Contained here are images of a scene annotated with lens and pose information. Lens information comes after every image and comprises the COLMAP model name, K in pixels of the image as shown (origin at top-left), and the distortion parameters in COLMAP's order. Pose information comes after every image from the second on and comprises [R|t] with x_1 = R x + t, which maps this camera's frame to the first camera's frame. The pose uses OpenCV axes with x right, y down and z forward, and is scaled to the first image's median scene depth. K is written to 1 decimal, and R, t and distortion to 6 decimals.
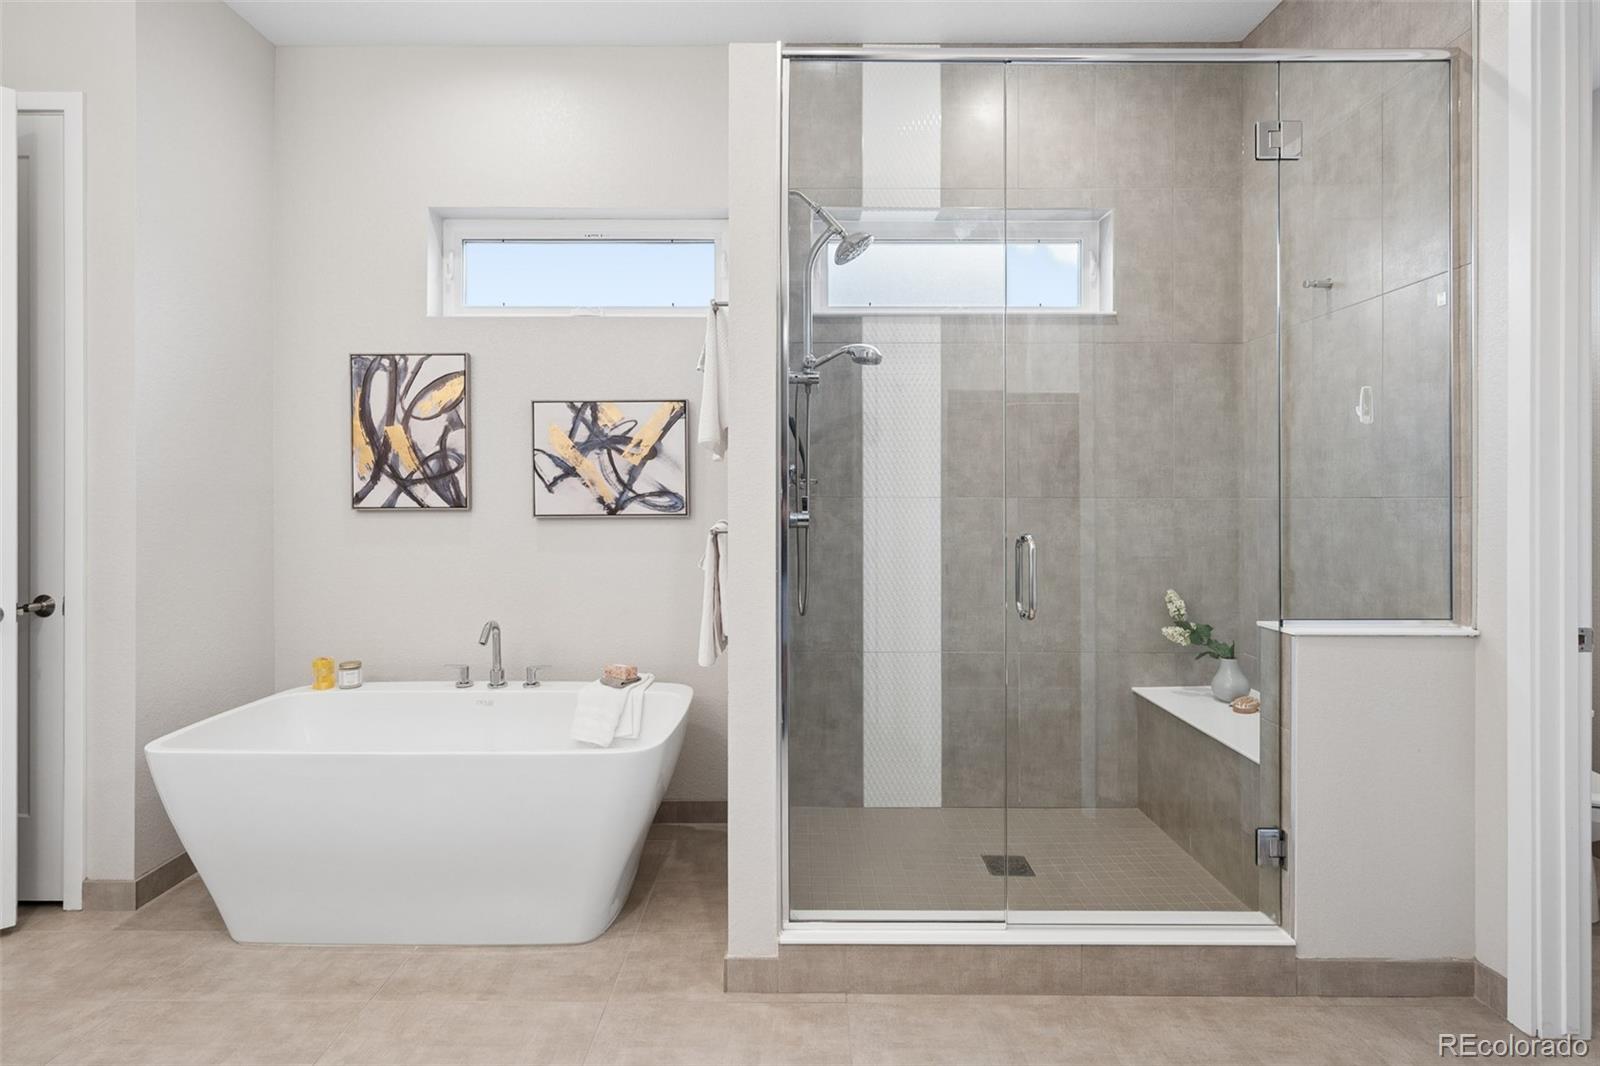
lens RADIAL K [[746.5, 0, 799.2], [0, 746.5, 504.0], [0, 0, 1]] dist [-0.000084, -0.000391]
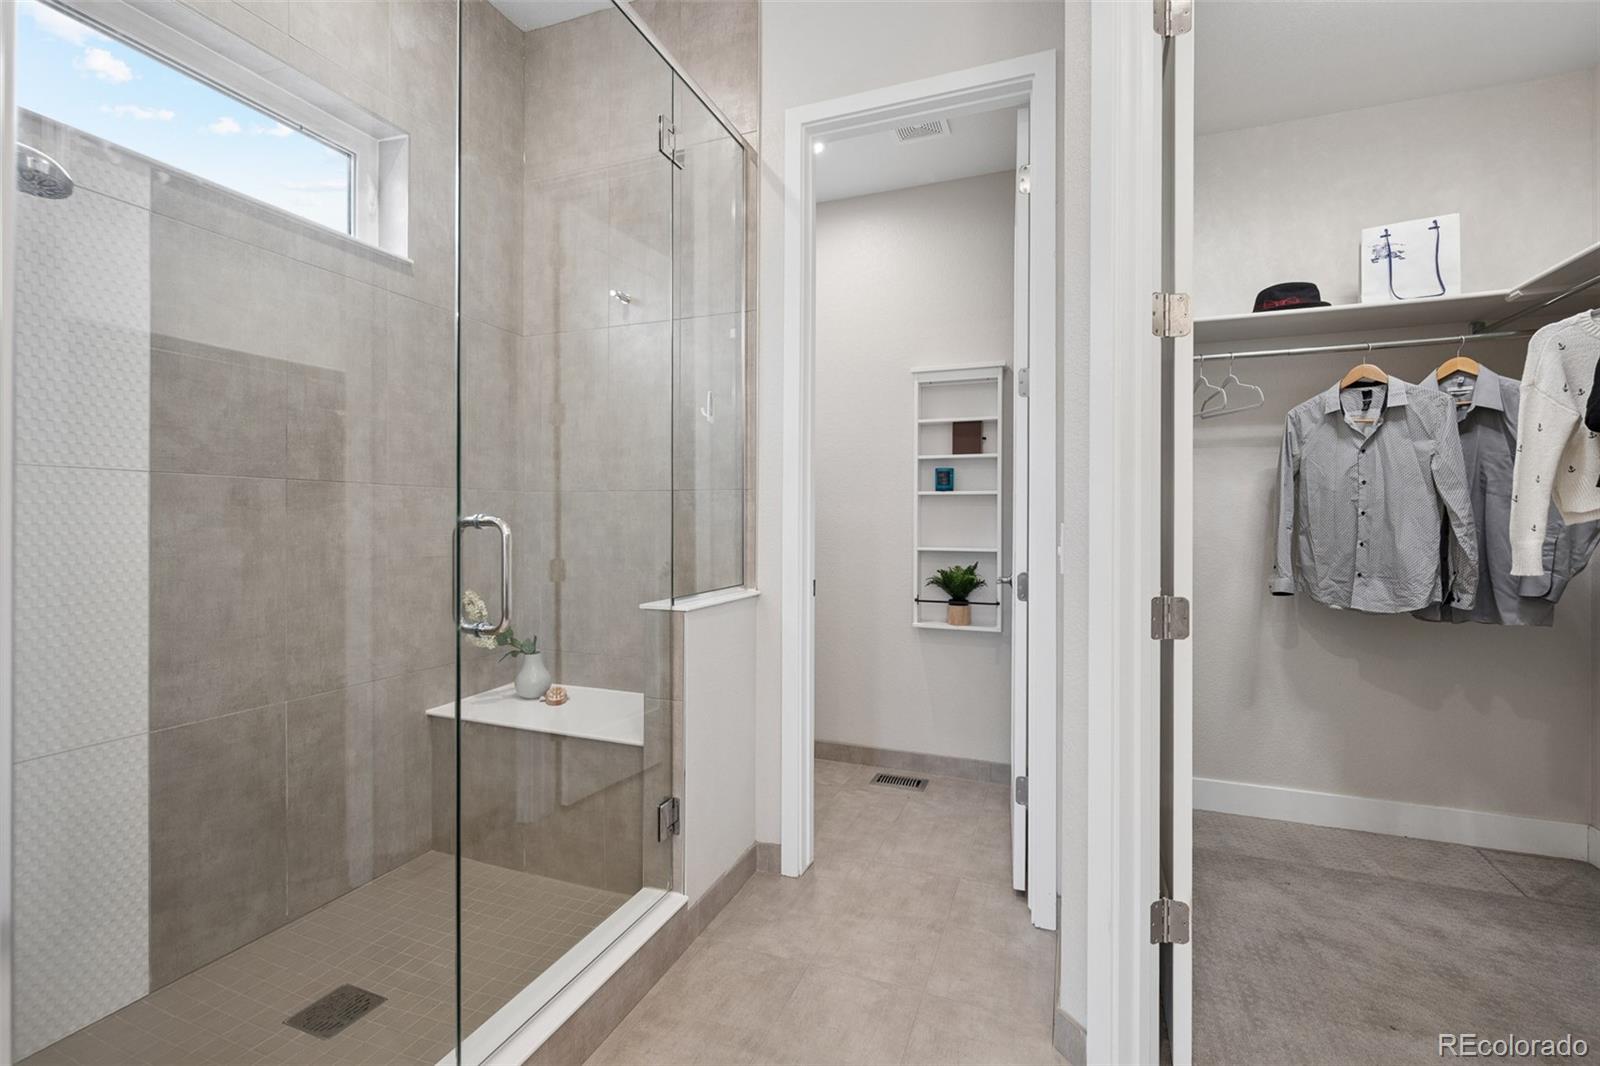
lens RADIAL K [[698.2, 0, 799.1], [0, 698.2, 519.1], [0, 0, 1]] dist [-0.001440, -0.000333]
pose [[0.361278, 0.002118, 0.932456, -0.160734], [-0.002060, 0.999997, -0.001474, 0.033385], [-0.932456, -0.001388, 0.361281, 0.366903]]
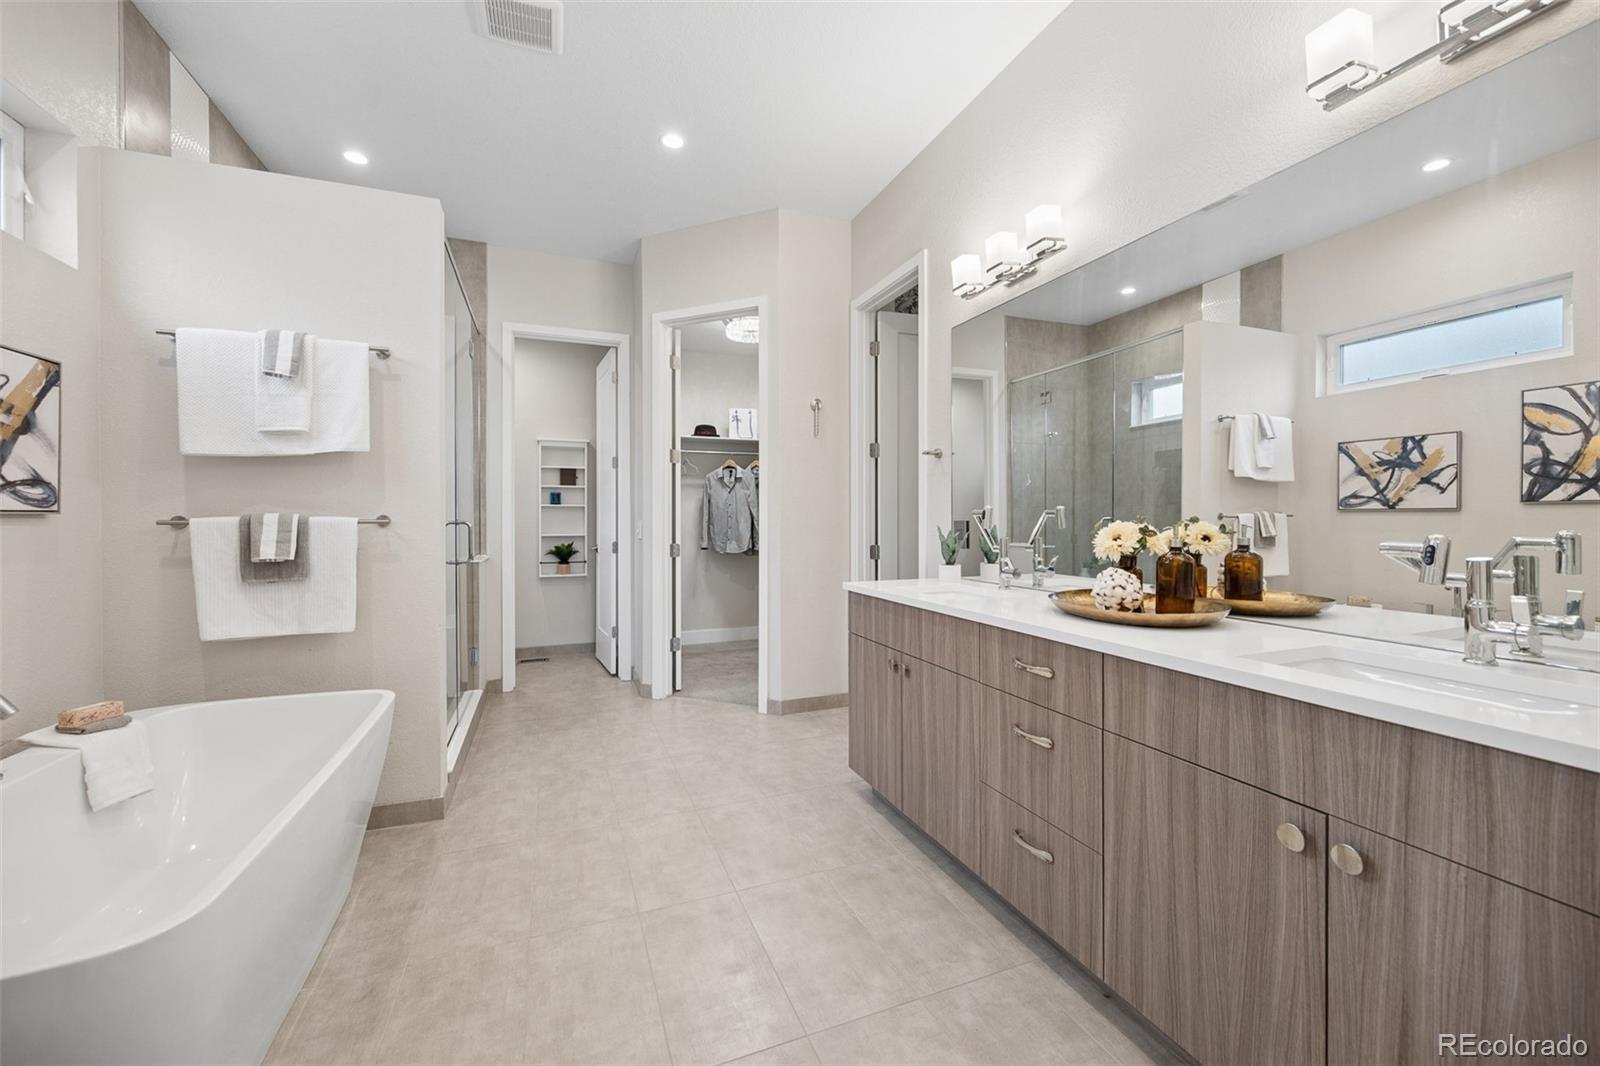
lens RADIAL K [[636.5, 0, 800.0], [0, 636.5, 519.9], [0, 0, 1]] dist [0.000255, 0.000072]
pose [[-0.371422, -0.003469, 0.928458, -1.197223], [0.002793, 0.999984, 0.004854, 0.025288], [-0.928460, 0.004396, -0.371407, 0.605396]]
